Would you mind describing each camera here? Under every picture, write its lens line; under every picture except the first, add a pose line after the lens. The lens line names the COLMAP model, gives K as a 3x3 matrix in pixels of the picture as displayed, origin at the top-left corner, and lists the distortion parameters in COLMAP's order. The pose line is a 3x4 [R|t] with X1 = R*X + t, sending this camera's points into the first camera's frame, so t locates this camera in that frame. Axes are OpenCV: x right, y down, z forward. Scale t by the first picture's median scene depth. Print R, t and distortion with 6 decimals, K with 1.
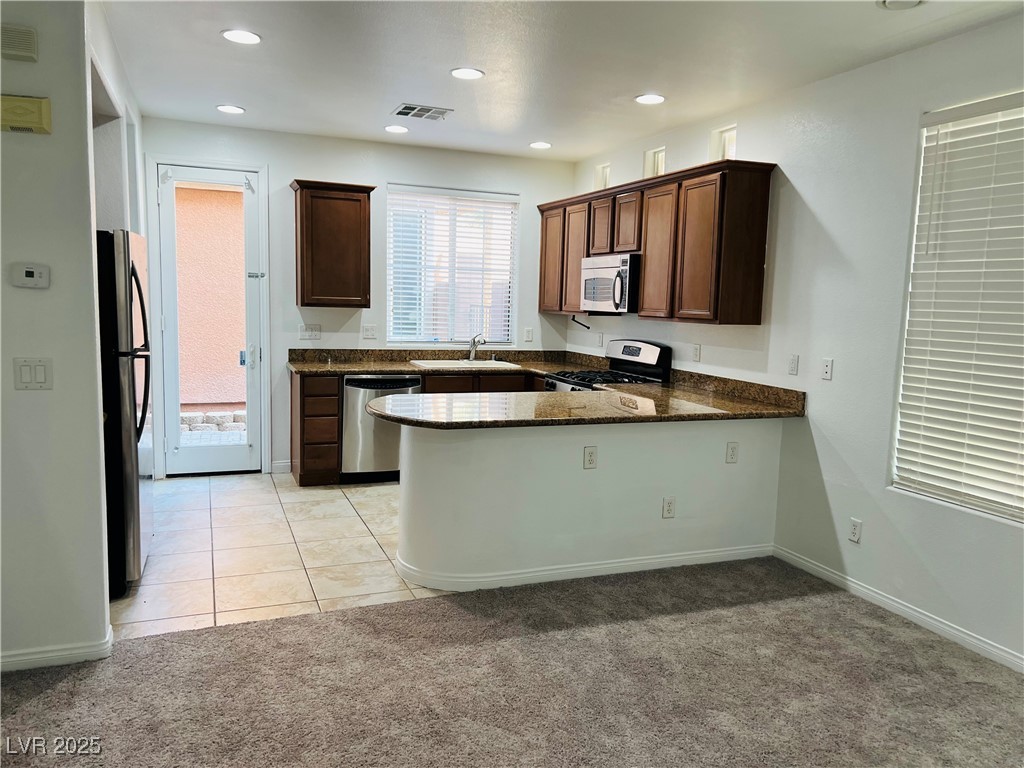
lens RADIAL K [[772.1, 0, 517.3], [0, 772.1, 393.6], [0, 0, 1]] dist [0.061578, -0.049021]
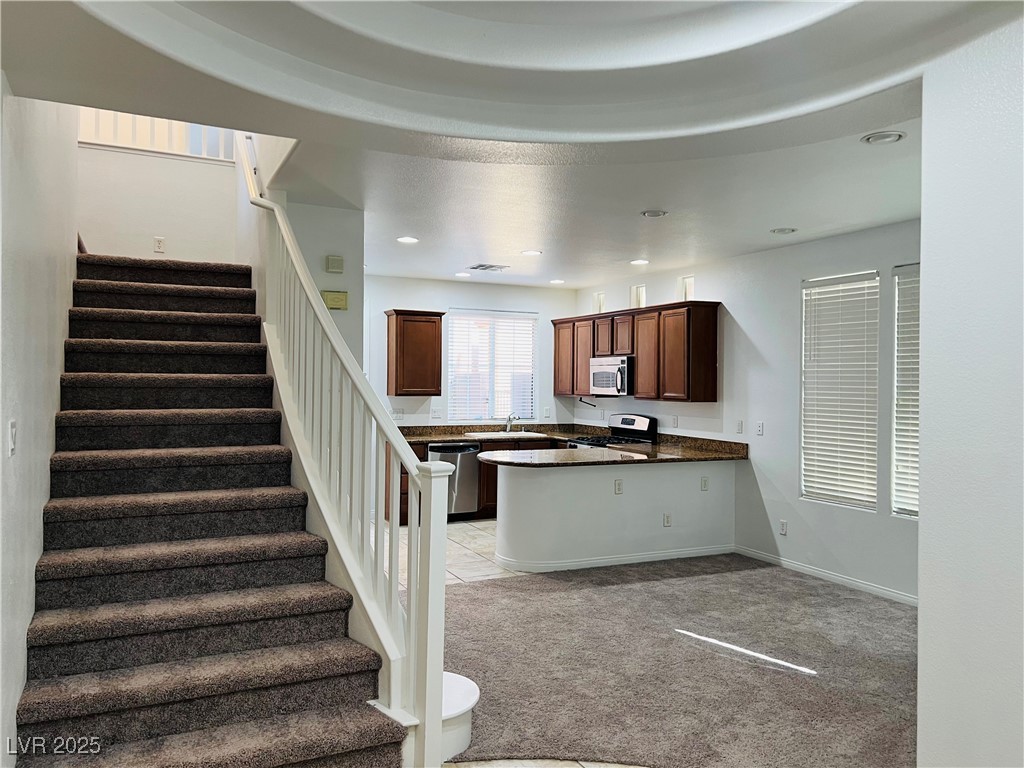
lens RADIAL K [[772.1, 0, 513.9], [0, 772.1, 382.6], [0, 0, 1]] dist [0.061578, -0.049021]
pose [[0.997857, -0.020677, 0.062073, -0.196064], [0.027904, 0.992630, -0.117925, 0.046794], [-0.059177, 0.119405, 0.991081, -0.541840]]
